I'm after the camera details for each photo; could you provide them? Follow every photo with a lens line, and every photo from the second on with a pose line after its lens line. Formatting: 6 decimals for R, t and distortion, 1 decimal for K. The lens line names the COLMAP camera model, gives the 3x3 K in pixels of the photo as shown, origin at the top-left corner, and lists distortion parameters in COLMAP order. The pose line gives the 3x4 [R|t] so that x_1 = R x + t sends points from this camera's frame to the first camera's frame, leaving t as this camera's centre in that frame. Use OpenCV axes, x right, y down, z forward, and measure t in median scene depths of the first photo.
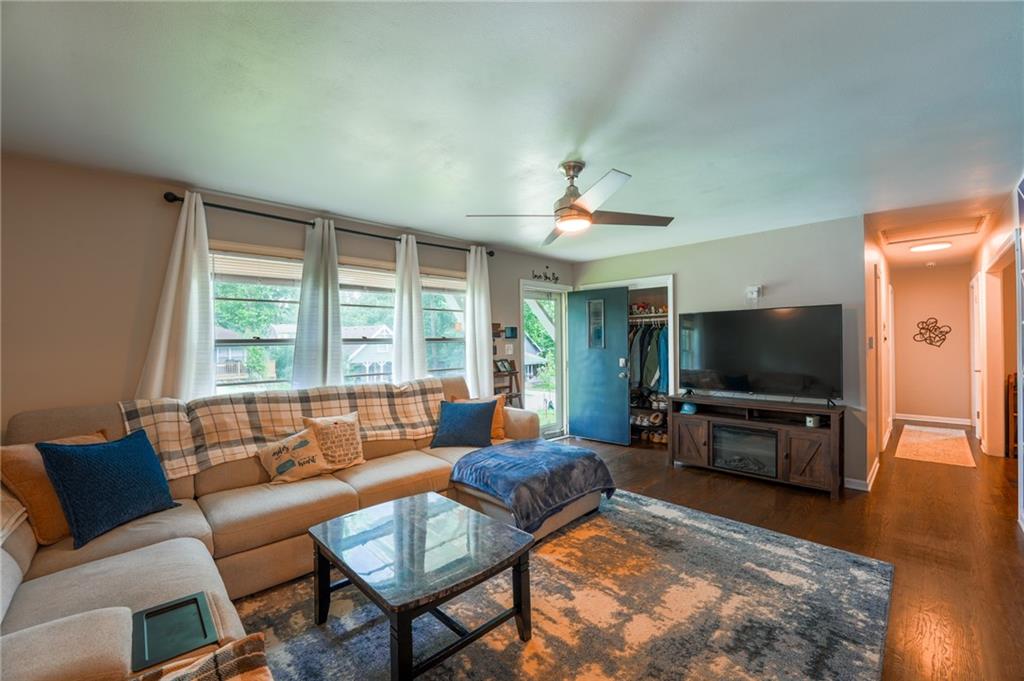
lens RADIAL K [[415.6, 0, 510.8], [0, 415.6, 338.1], [0, 0, 1]] dist [-0.027837, 0.002158]
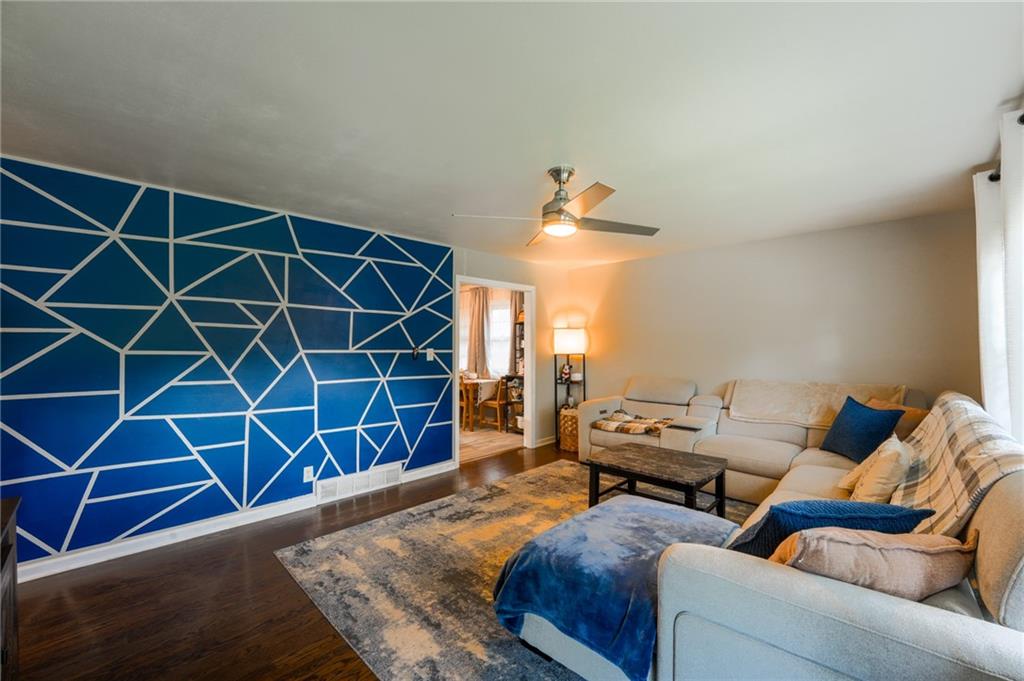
lens RADIAL K [[415.6, 0, 512.8], [0, 415.6, 340.4], [0, 0, 1]] dist [-0.027837, 0.002158]
pose [[-0.999551, 0.013113, -0.026958, 0.314203], [0.013539, 0.999786, -0.015654, 0.009403], [0.026747, -0.016012, -0.999514, 2.113127]]
